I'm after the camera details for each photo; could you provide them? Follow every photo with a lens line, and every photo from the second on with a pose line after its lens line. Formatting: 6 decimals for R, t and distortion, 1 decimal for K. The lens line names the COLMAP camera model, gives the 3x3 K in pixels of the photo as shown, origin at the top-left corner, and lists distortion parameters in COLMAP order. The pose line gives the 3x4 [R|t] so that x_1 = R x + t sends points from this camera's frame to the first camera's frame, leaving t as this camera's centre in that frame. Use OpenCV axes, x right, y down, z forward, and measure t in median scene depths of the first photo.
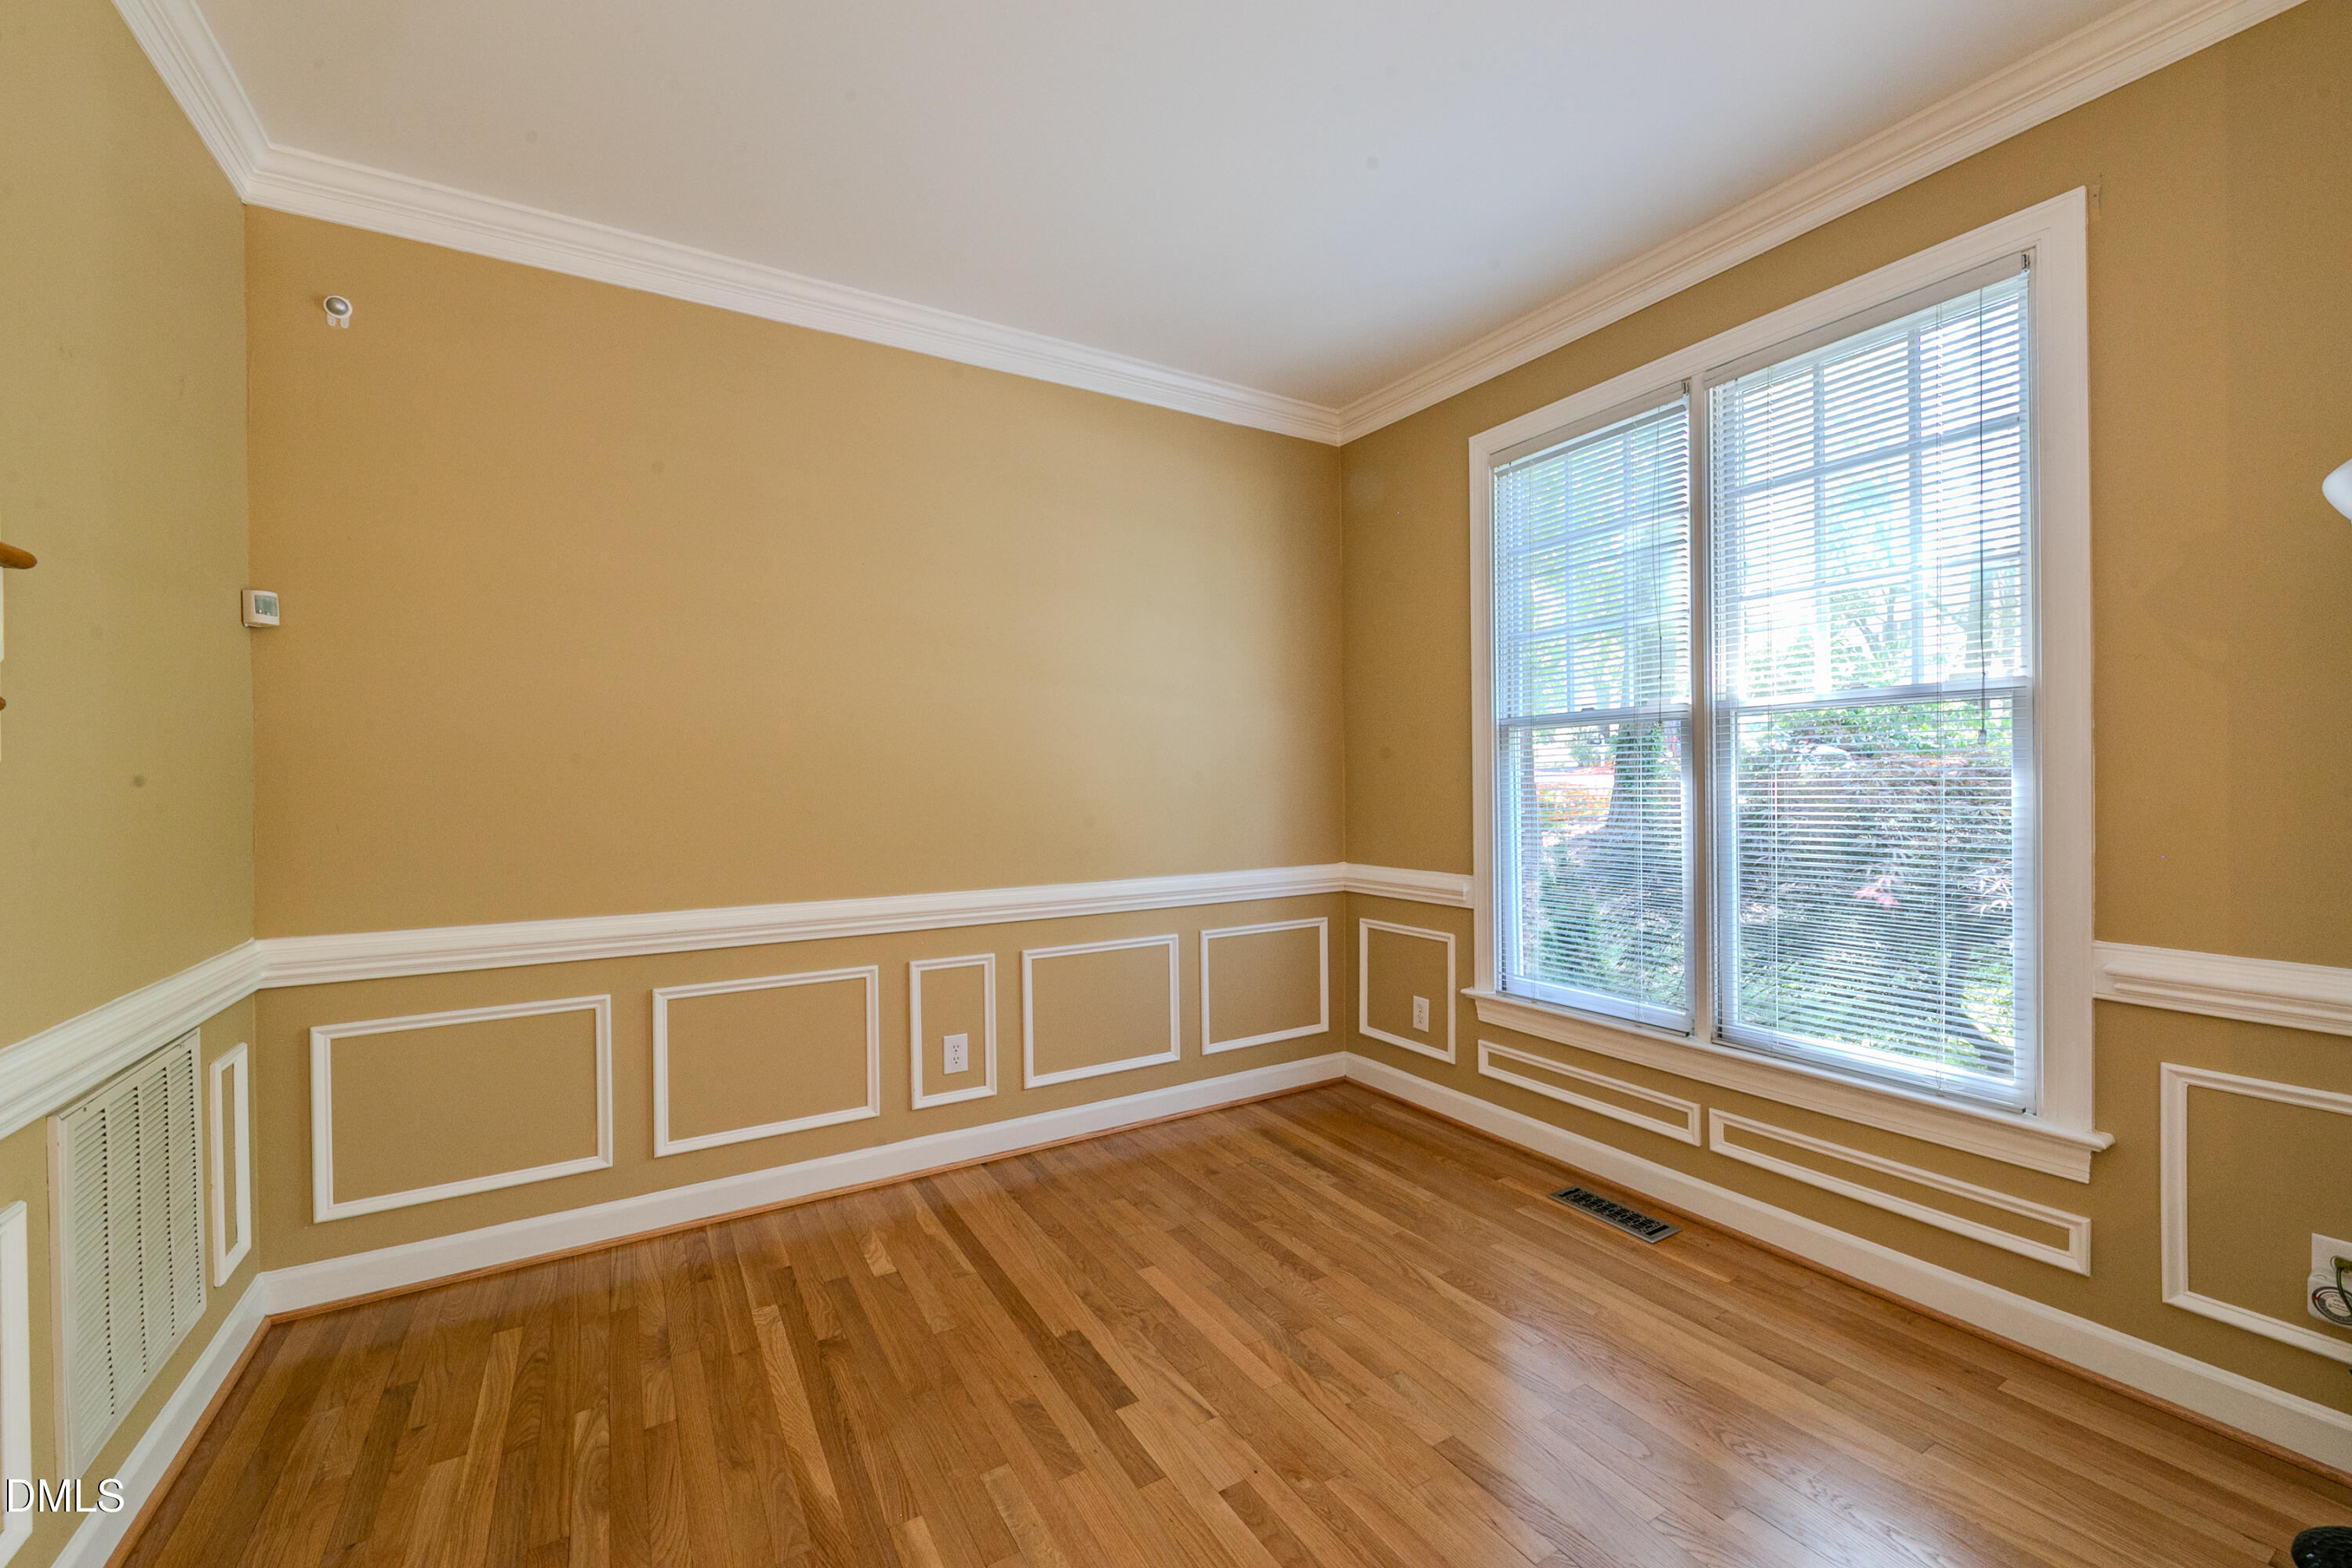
lens RADIAL K [[943.2, 0, 1176.0], [0, 943.2, 784.0], [0, 0, 1]] dist [0.007180, -0.004364]
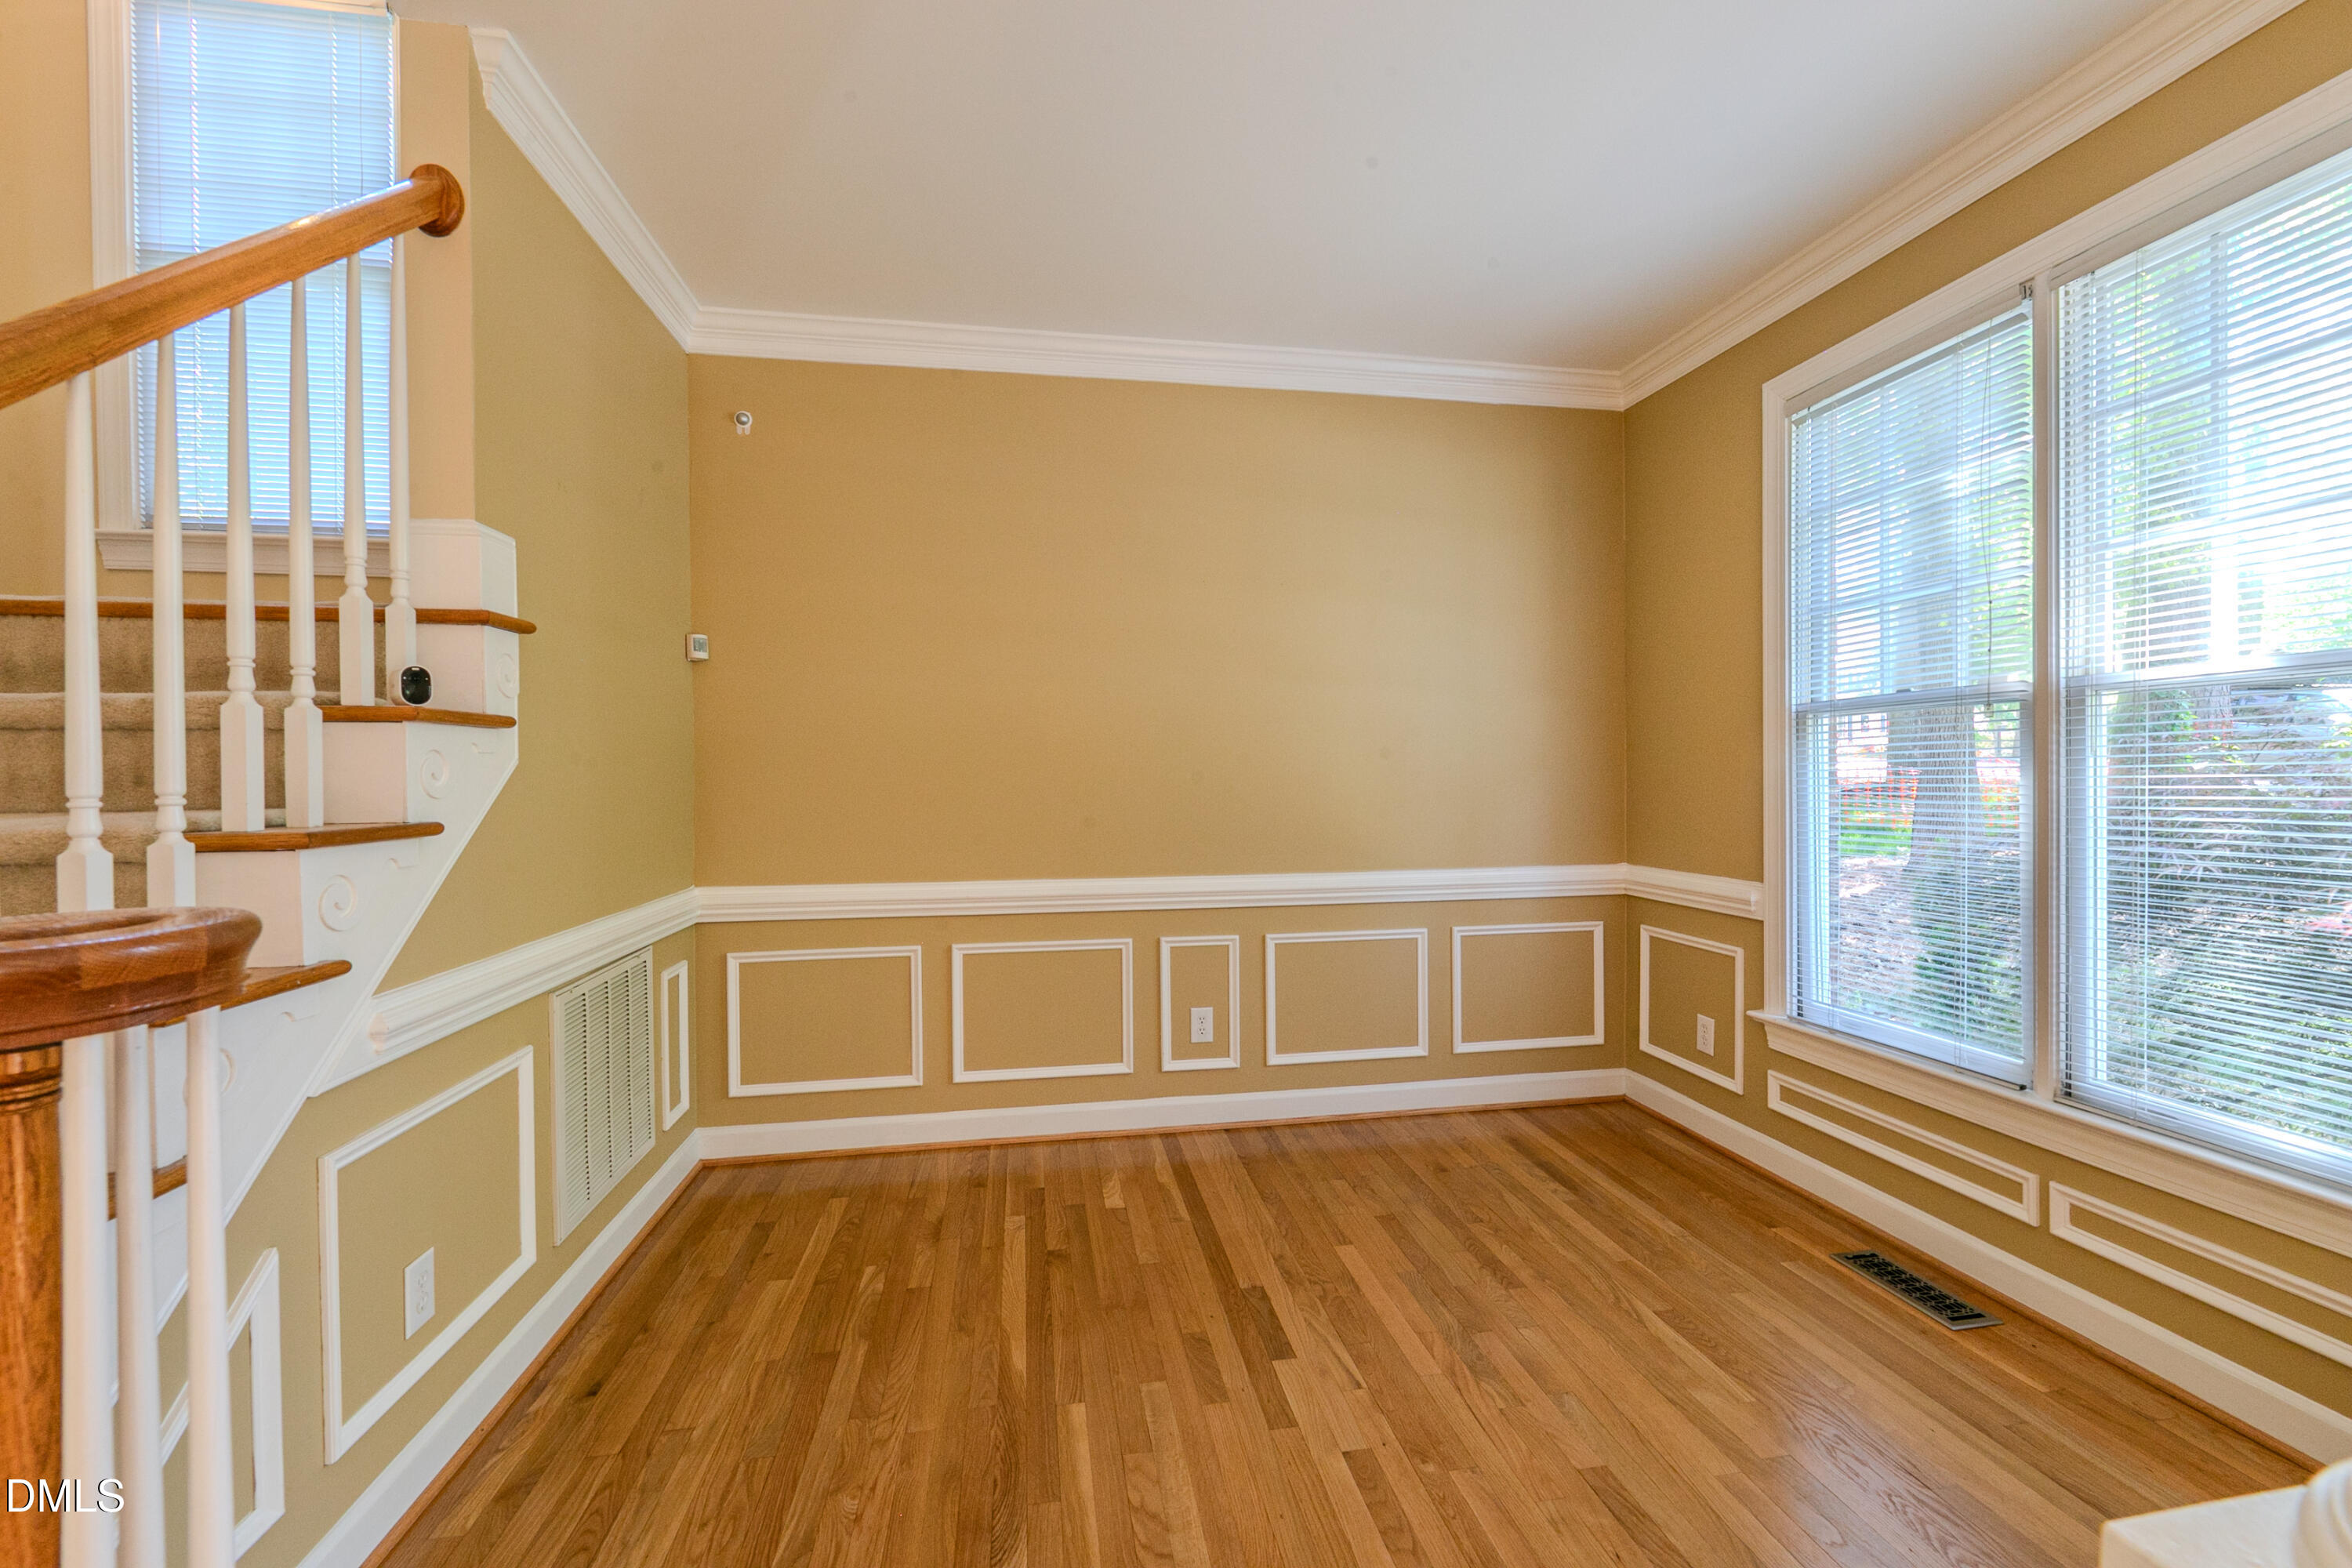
lens RADIAL K [[948.0, 0, 1178.3], [0, 948.0, 783.4], [0, 0, 1]] dist [0.009354, -0.004595]
pose [[0.930716, 0.006698, -0.365681, 0.165653], [-0.003920, 0.999958, 0.008337, -0.001344], [0.365721, -0.006326, 0.930703, -0.029233]]
